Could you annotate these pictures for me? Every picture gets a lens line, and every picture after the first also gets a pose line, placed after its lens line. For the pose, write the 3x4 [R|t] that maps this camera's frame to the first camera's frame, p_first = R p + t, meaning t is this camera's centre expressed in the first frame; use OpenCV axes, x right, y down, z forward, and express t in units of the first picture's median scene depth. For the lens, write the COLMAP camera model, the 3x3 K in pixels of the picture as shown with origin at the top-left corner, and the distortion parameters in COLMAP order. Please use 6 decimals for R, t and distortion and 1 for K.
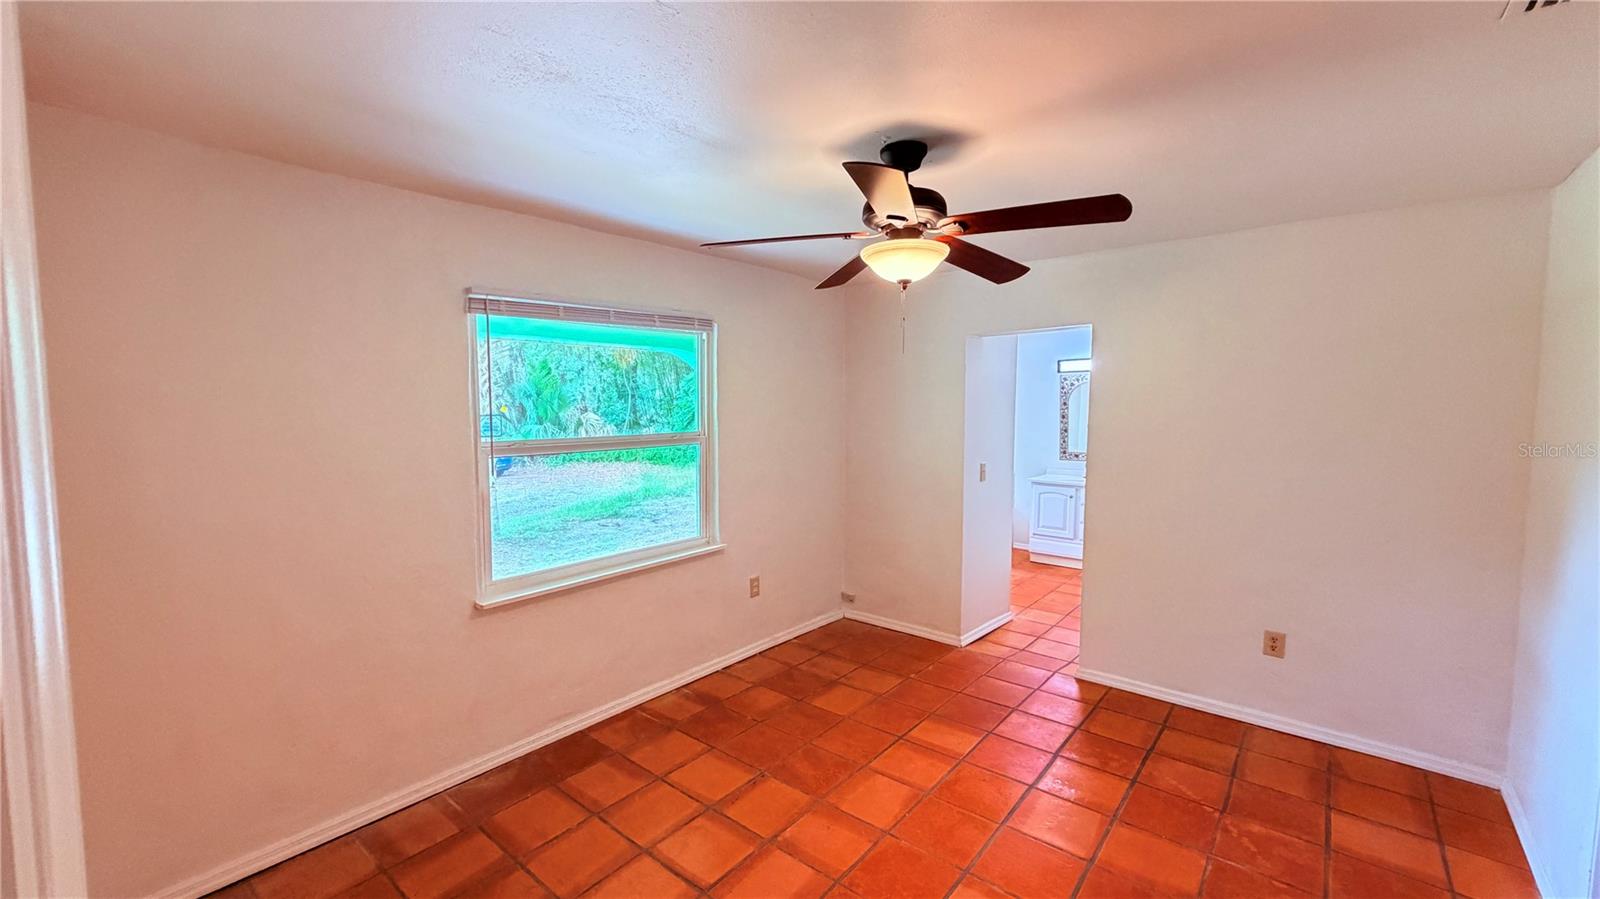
lens RADIAL K [[640.2, 0, 798.0], [0, 640.2, 449.2], [0, 0, 1]] dist [0.001090, 0.000537]
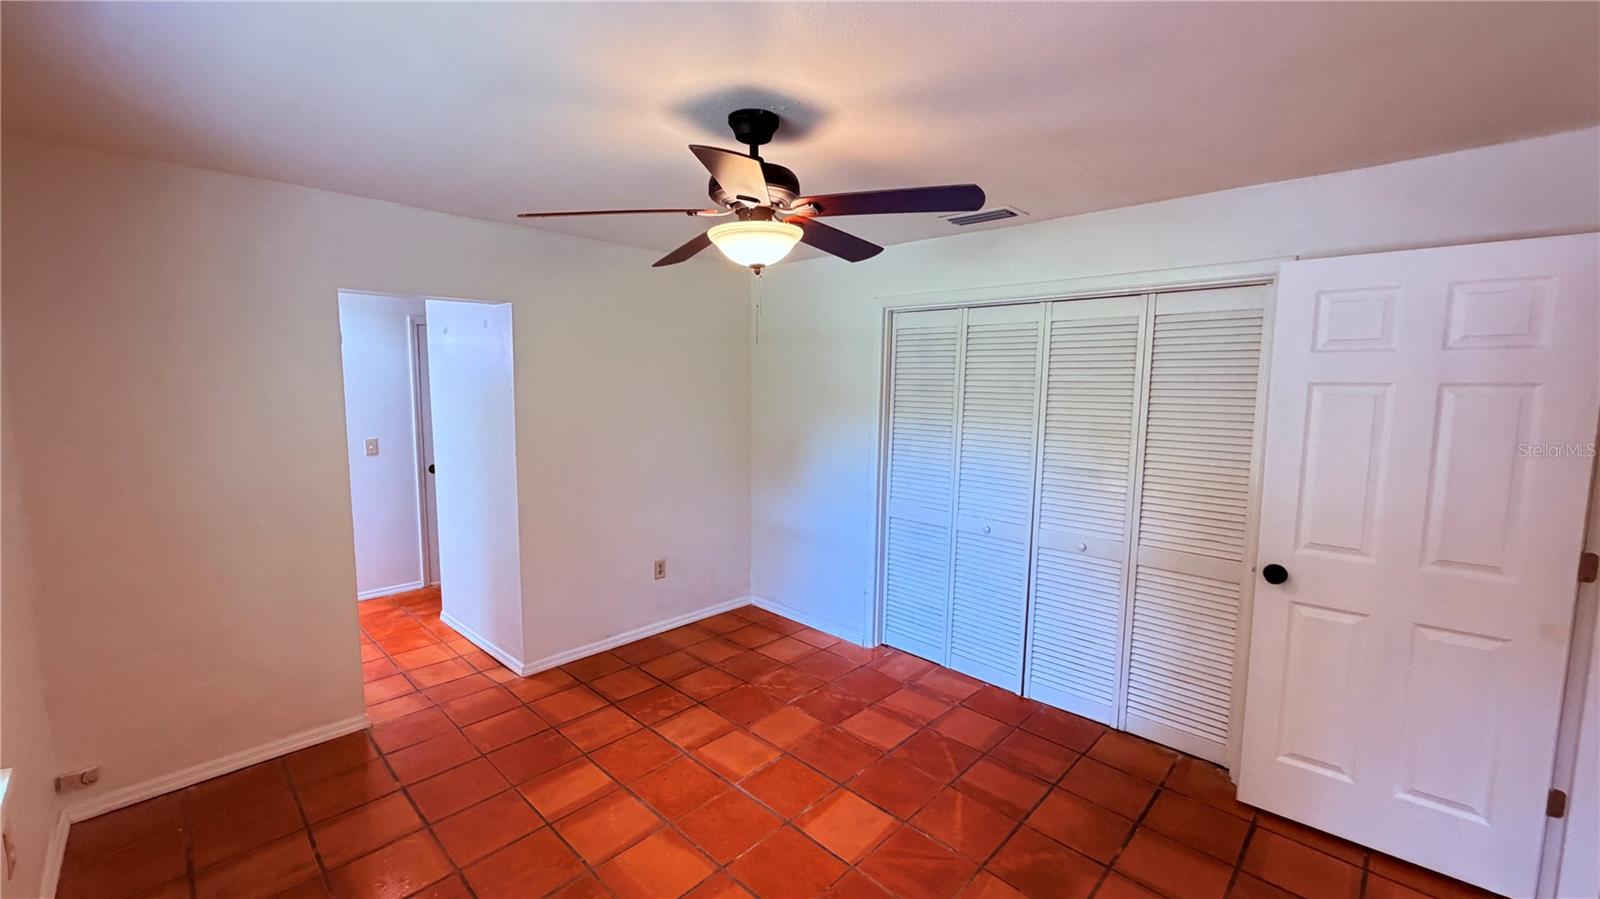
lens RADIAL K [[640.2, 0, 802.4], [0, 640.2, 449.0], [0, 0, 1]] dist [0.001090, 0.000537]
pose [[0.064771, -0.104356, 0.992429, -0.525535], [0.057732, 0.993243, 0.100673, -0.060155], [-0.996229, 0.050774, 0.070358, 0.595238]]
